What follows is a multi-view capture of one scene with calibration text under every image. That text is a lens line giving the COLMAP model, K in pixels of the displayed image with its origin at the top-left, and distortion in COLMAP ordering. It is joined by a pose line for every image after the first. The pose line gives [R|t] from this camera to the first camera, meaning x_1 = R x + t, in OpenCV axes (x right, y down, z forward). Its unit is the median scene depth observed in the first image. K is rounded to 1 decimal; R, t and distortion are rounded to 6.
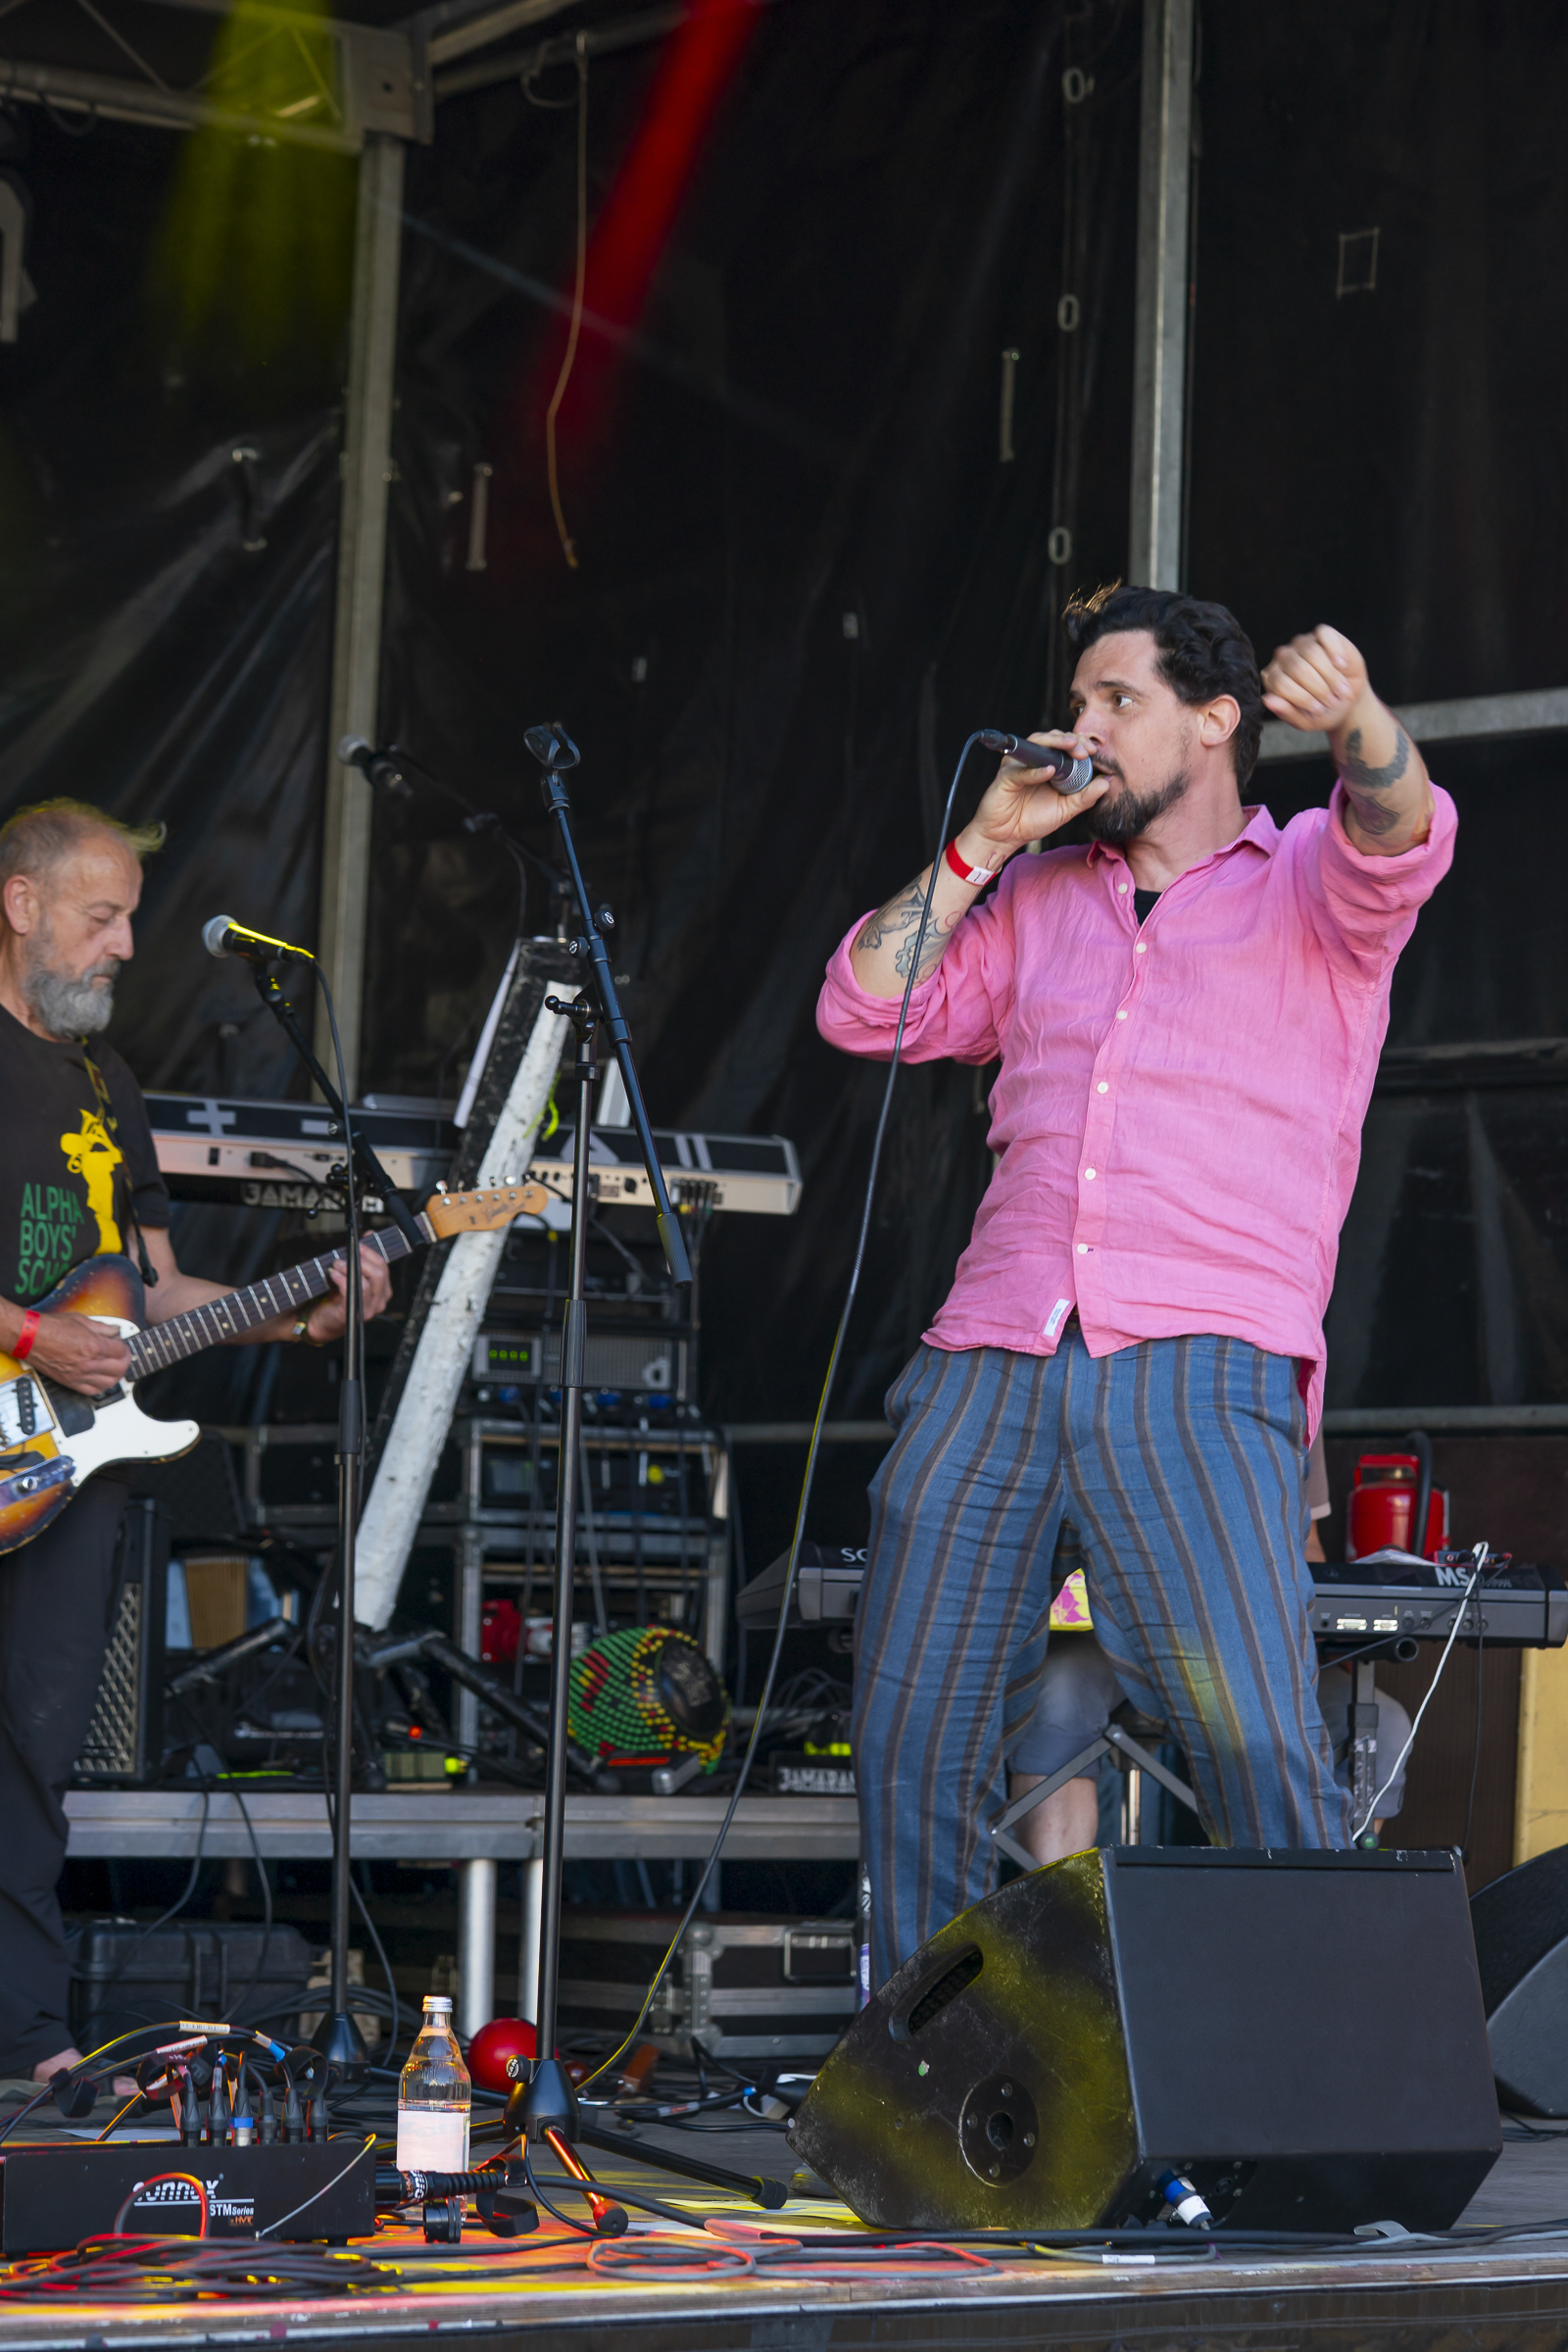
lens RADIAL K [[6036.9, 0, 985.1], [0, 6036.9, 1178.1], [0, 0, 1]] dist [-0.121058, 0.685353]
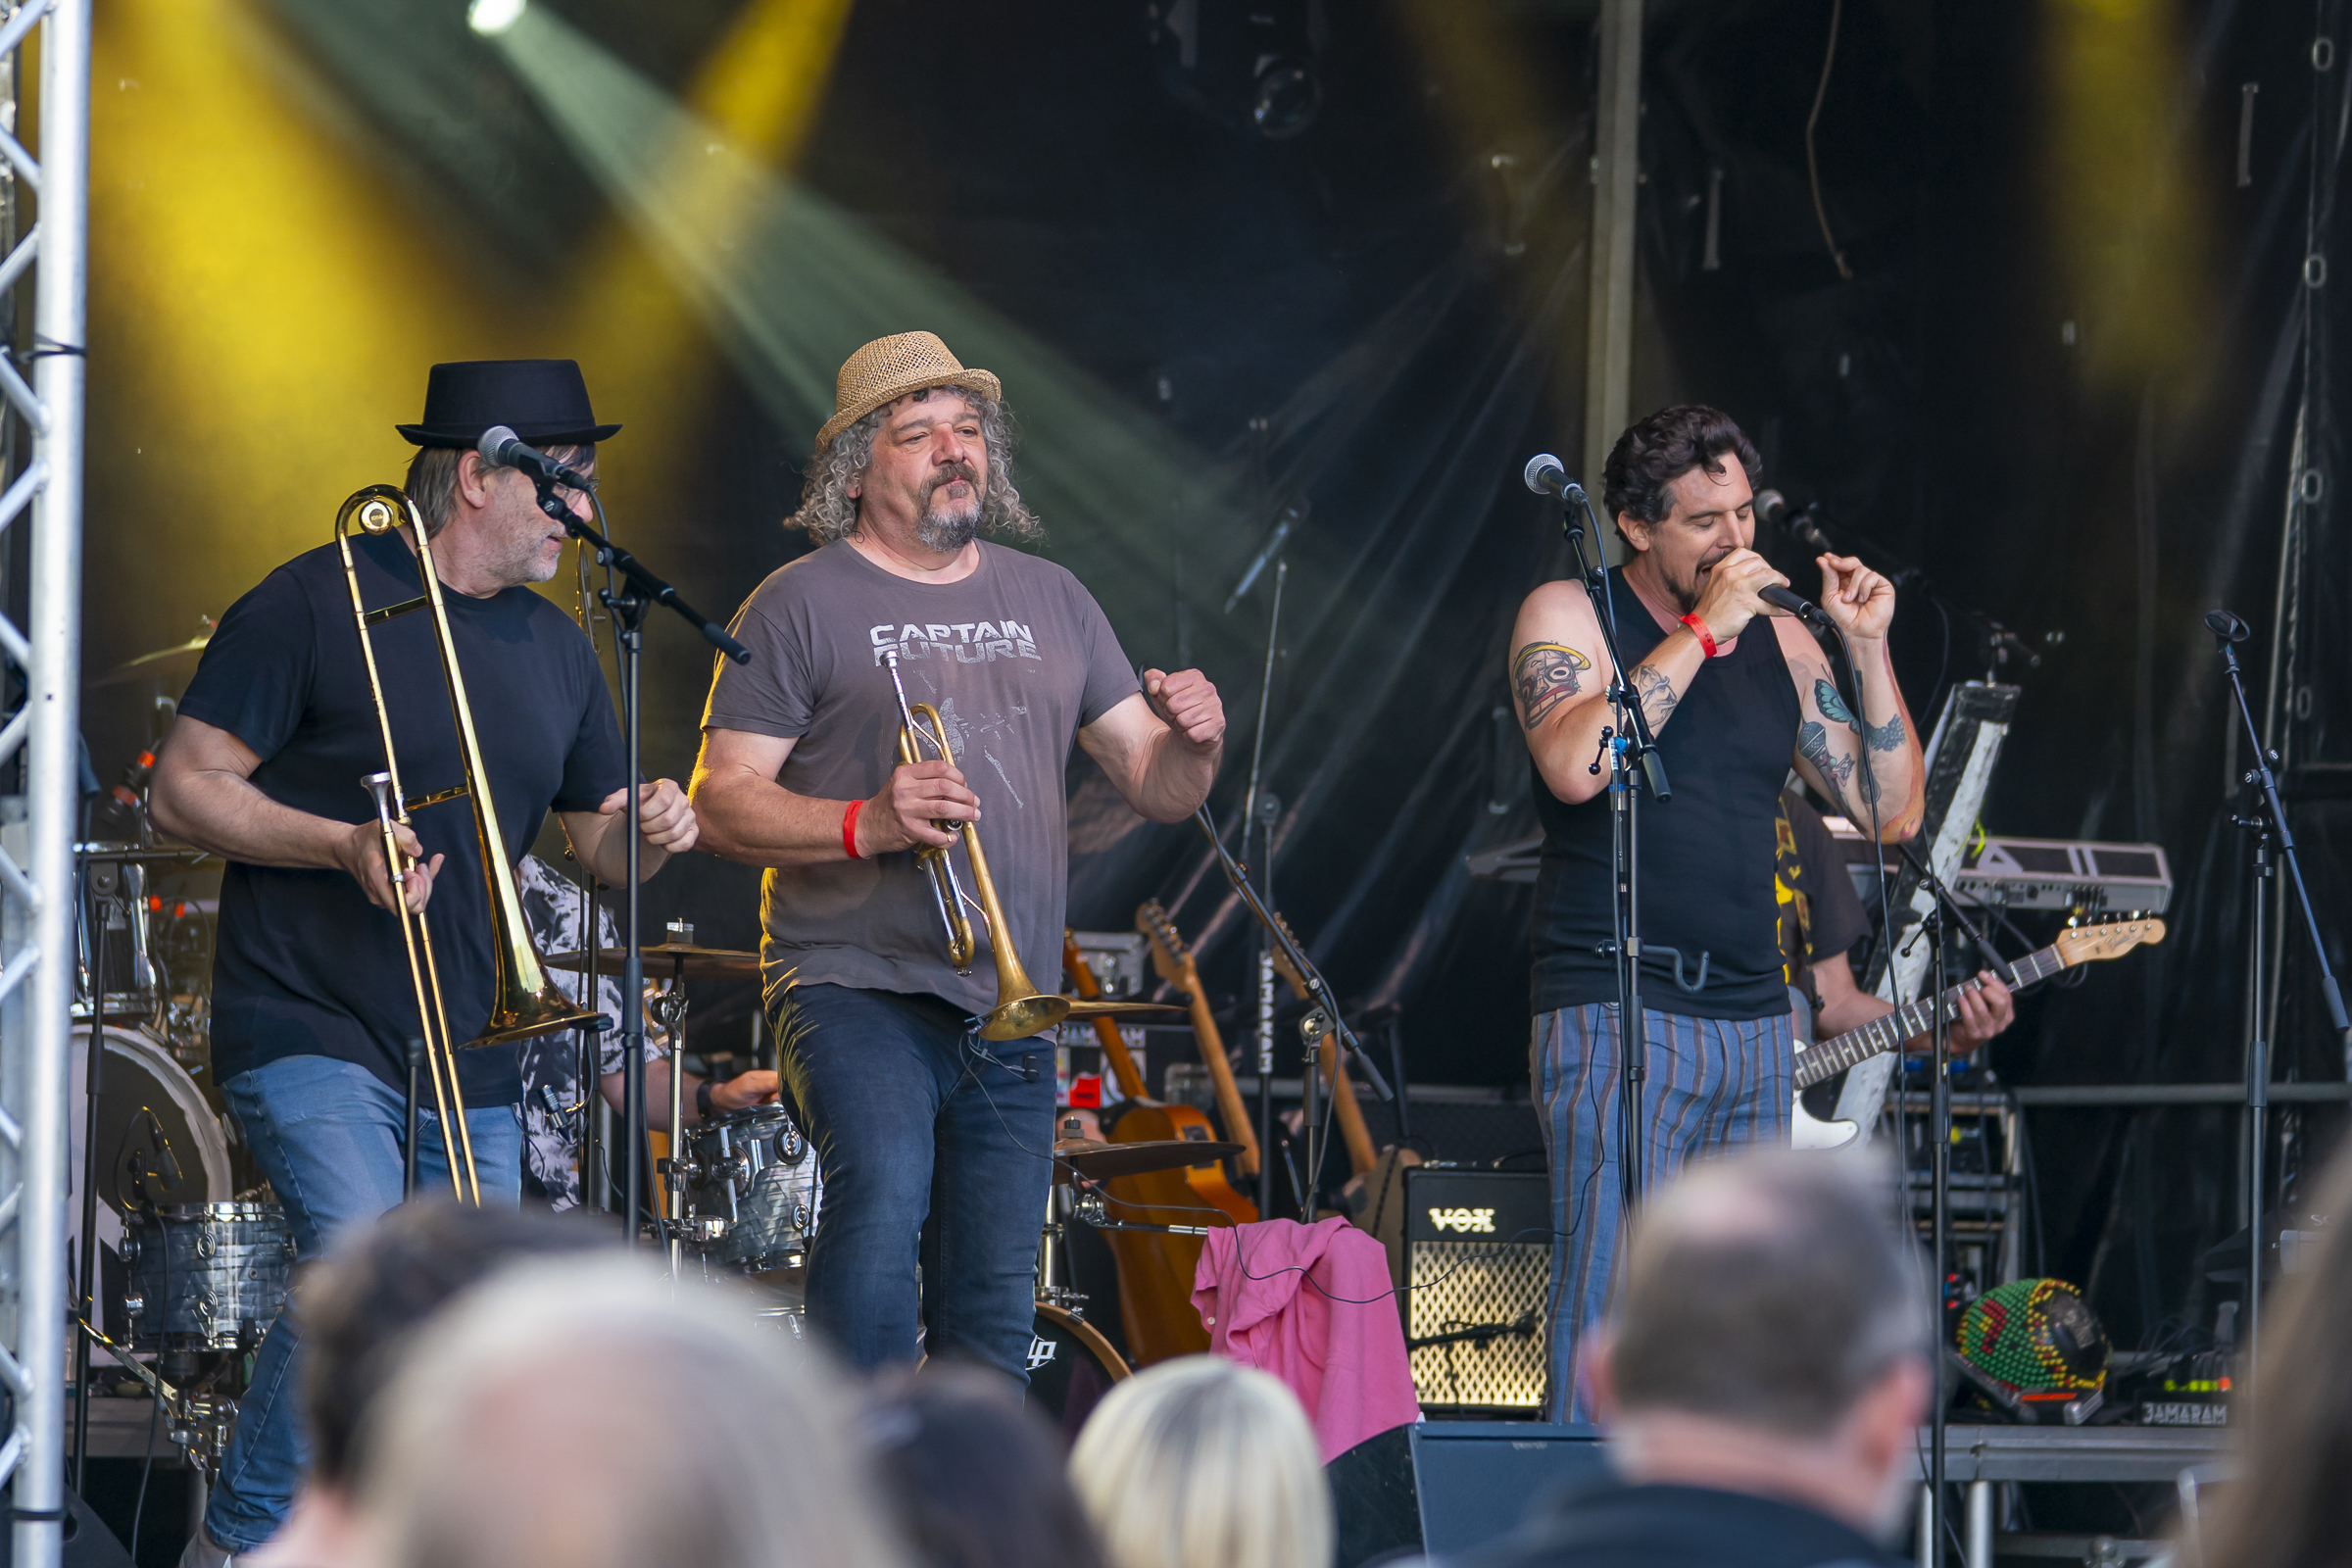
lens RADIAL K [[8475.0, 0, 1173.2], [0, 8475.0, 717.2], [0, 0, 1]] dist [0.084291, -2.626460]
pose [[0.999395, -0.009776, -0.033365, -0.161340], [0.010163, 0.999883, 0.011433, -0.049951], [0.033249, -0.011766, 0.999378, -0.585262]]
